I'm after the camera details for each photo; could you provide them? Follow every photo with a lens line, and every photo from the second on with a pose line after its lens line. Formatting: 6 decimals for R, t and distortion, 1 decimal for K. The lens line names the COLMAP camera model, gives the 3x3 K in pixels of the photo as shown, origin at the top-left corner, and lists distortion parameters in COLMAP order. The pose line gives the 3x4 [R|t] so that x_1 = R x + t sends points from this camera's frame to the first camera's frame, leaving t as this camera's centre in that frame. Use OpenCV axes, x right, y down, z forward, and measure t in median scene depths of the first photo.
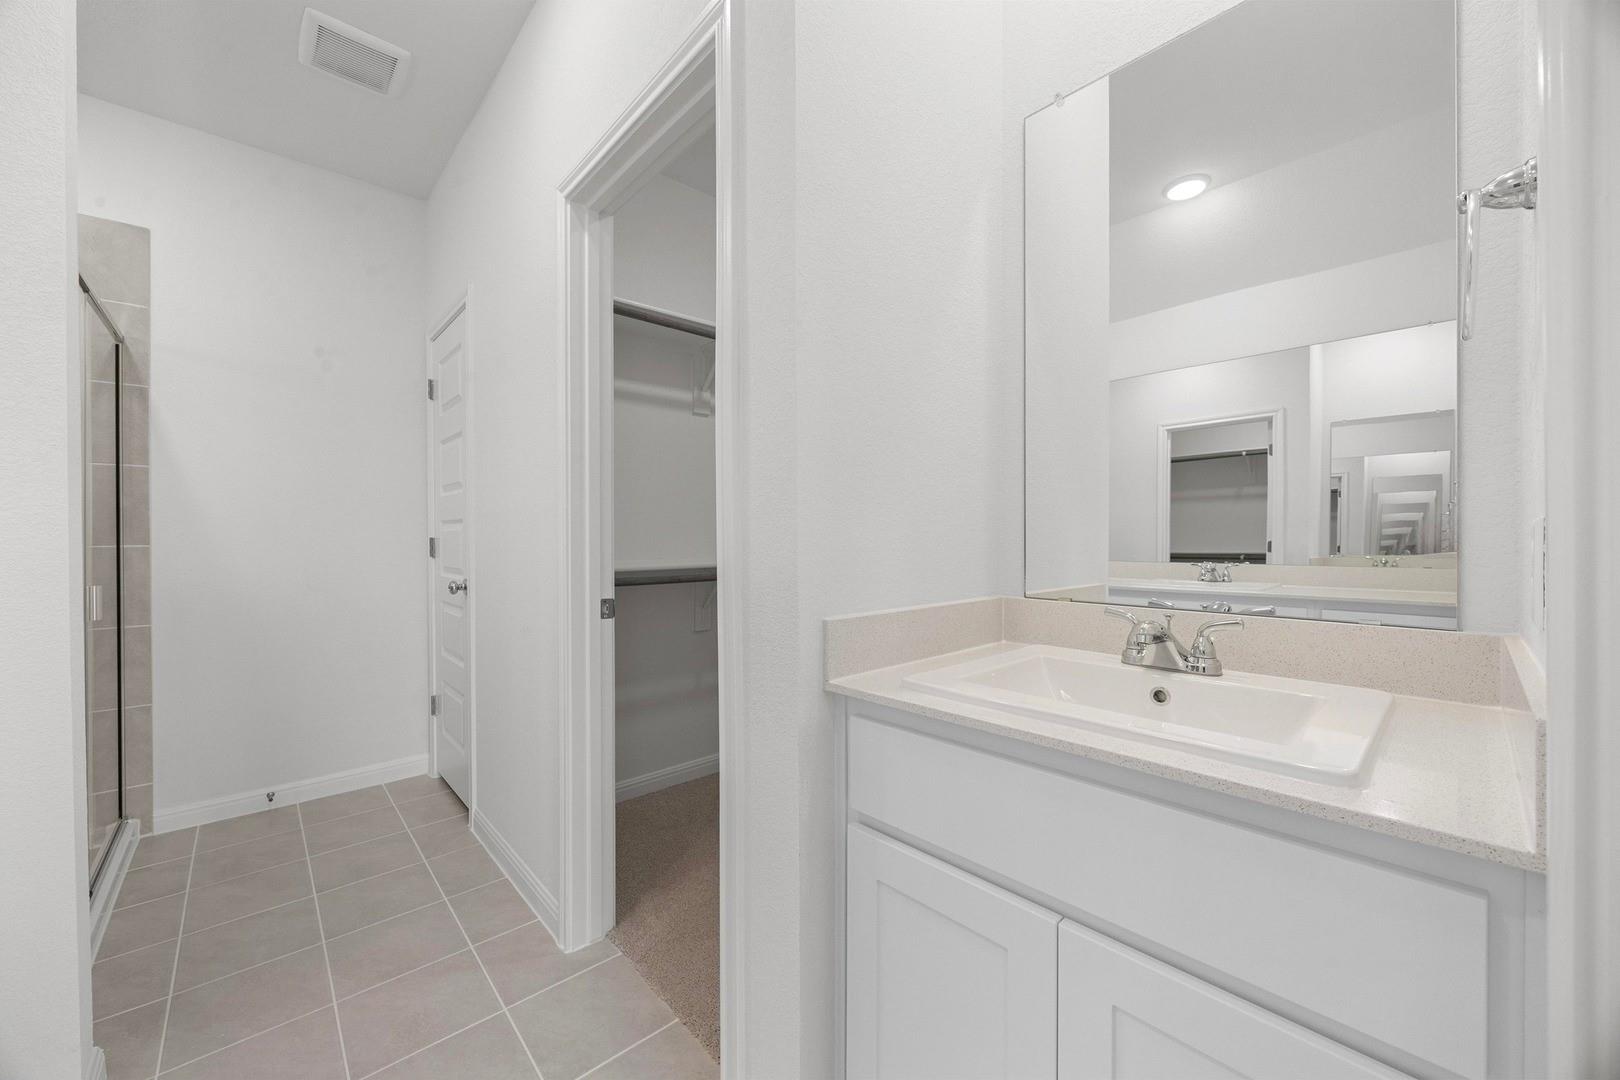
lens RADIAL K [[610.9, 0, 807.8], [0, 610.9, 536.5], [0, 0, 1]] dist [-0.001004, -0.000293]
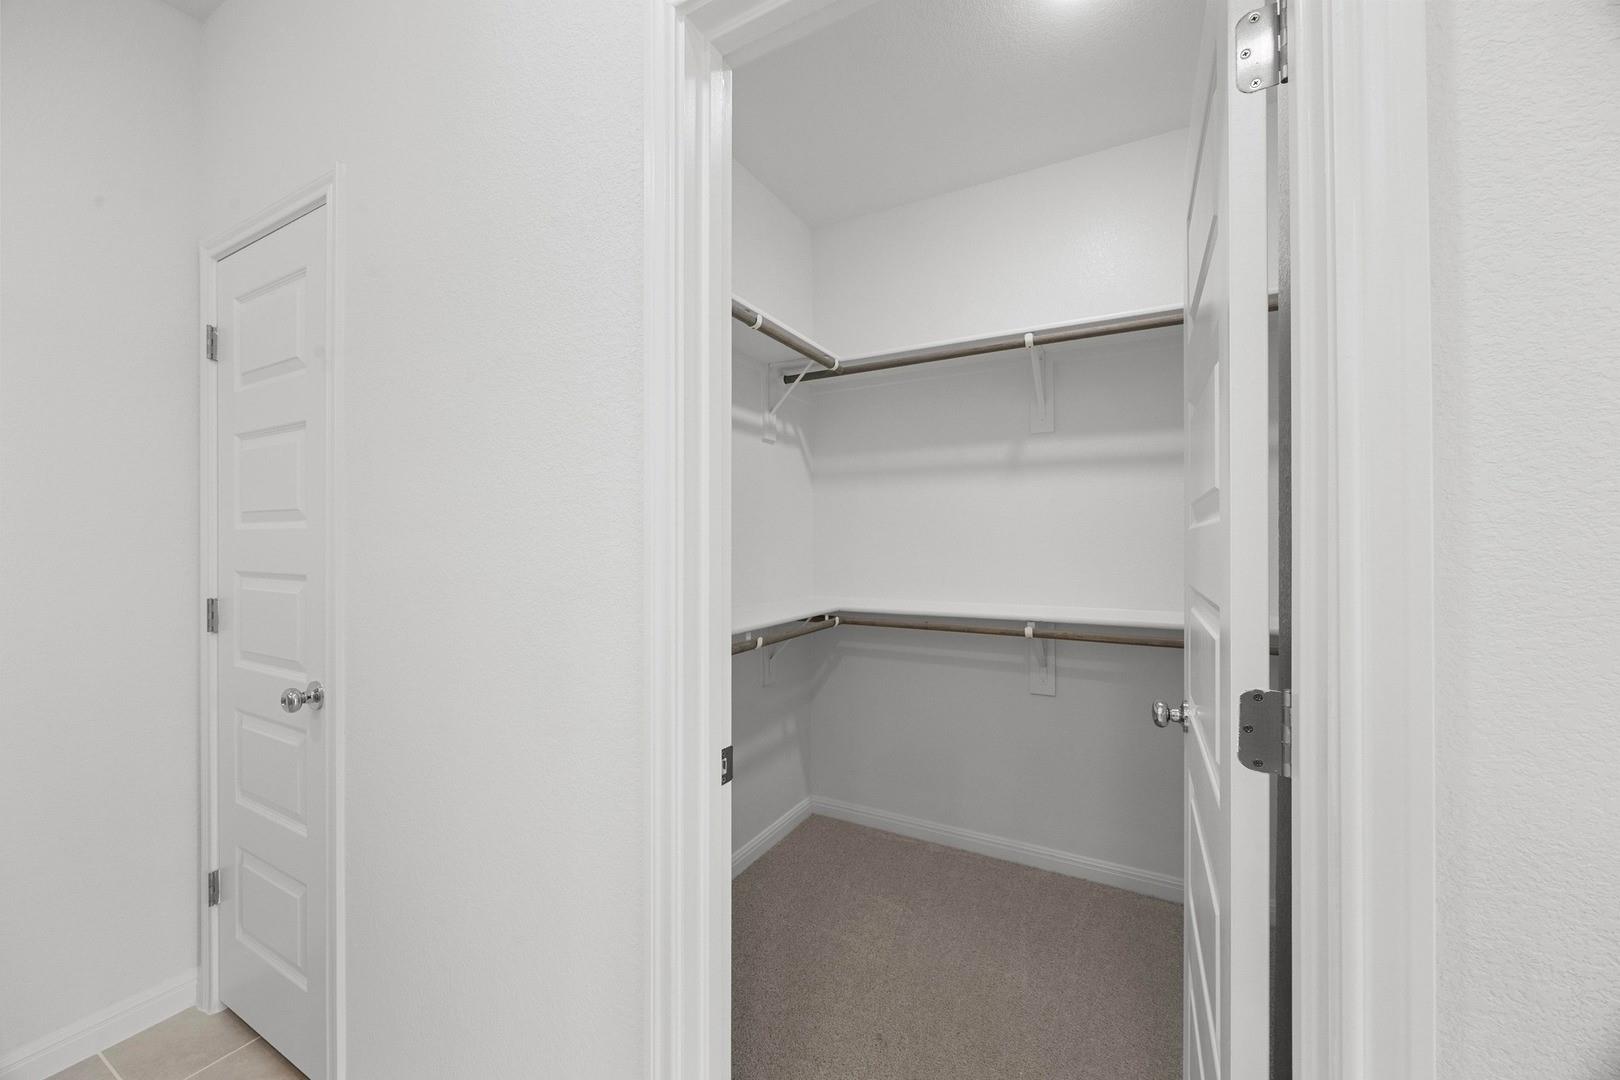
lens RADIAL K [[610.9, 0, 812.8], [0, 610.9, 545.3], [0, 0, 1]] dist [-0.001004, -0.000293]
pose [[0.945381, 0.004423, 0.325936, -0.271232], [-0.002827, 0.999982, -0.005370, -0.048857], [-0.325954, 0.004155, 0.945377, 0.272788]]
